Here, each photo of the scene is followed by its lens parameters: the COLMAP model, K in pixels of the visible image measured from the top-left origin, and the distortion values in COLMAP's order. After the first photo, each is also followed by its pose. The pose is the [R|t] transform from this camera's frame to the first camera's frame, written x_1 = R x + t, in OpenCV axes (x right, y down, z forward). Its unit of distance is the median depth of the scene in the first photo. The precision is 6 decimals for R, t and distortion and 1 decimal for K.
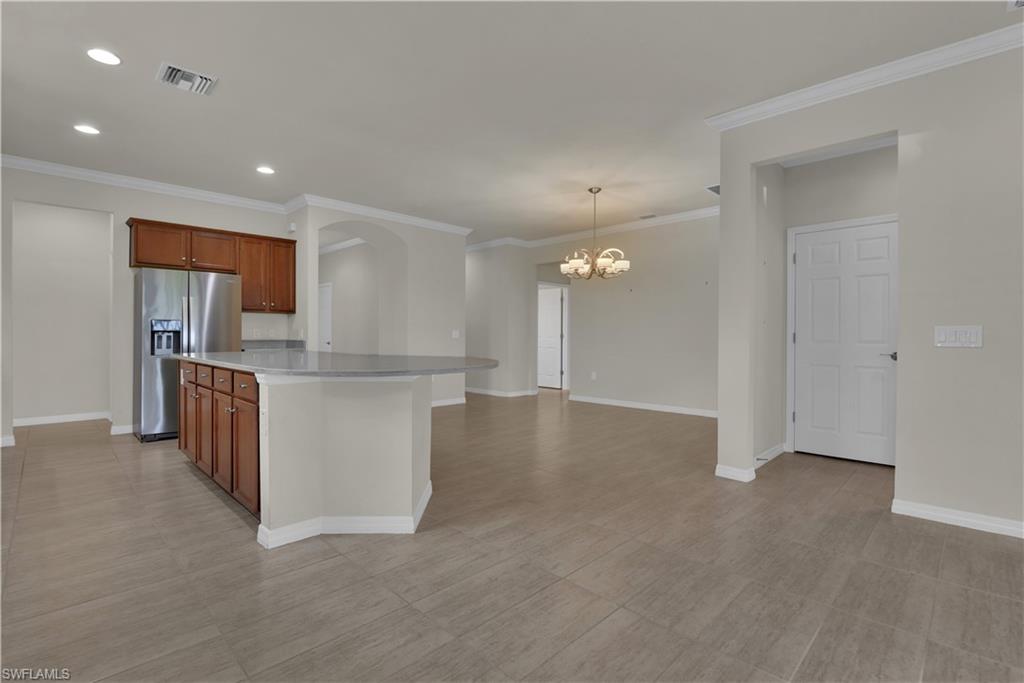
lens RADIAL K [[477.6, 0, 510.3], [0, 477.6, 335.5], [0, 0, 1]] dist [0.001943, -0.013957]
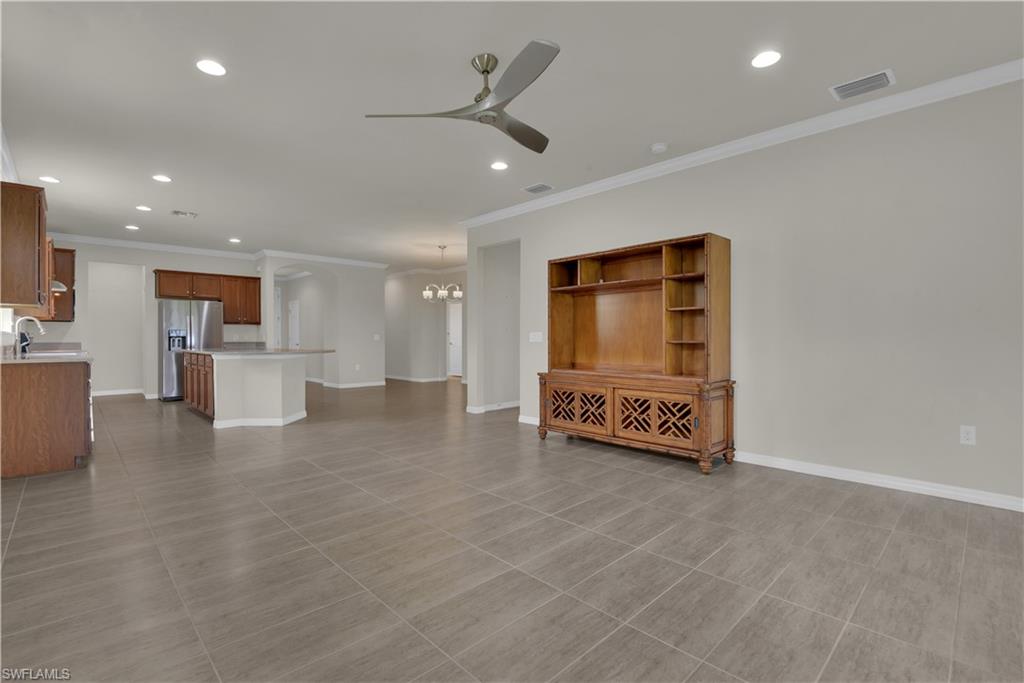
lens RADIAL K [[467.7, 0, 512.0], [0, 467.7, 341.5], [0, 0, 1]] dist [0.000501, -0.013314]
pose [[0.999846, -0.005197, -0.016747, 0.453366], [0.005298, 0.999968, 0.006030, 0.004338], [0.016715, -0.006118, 0.999842, -0.584818]]
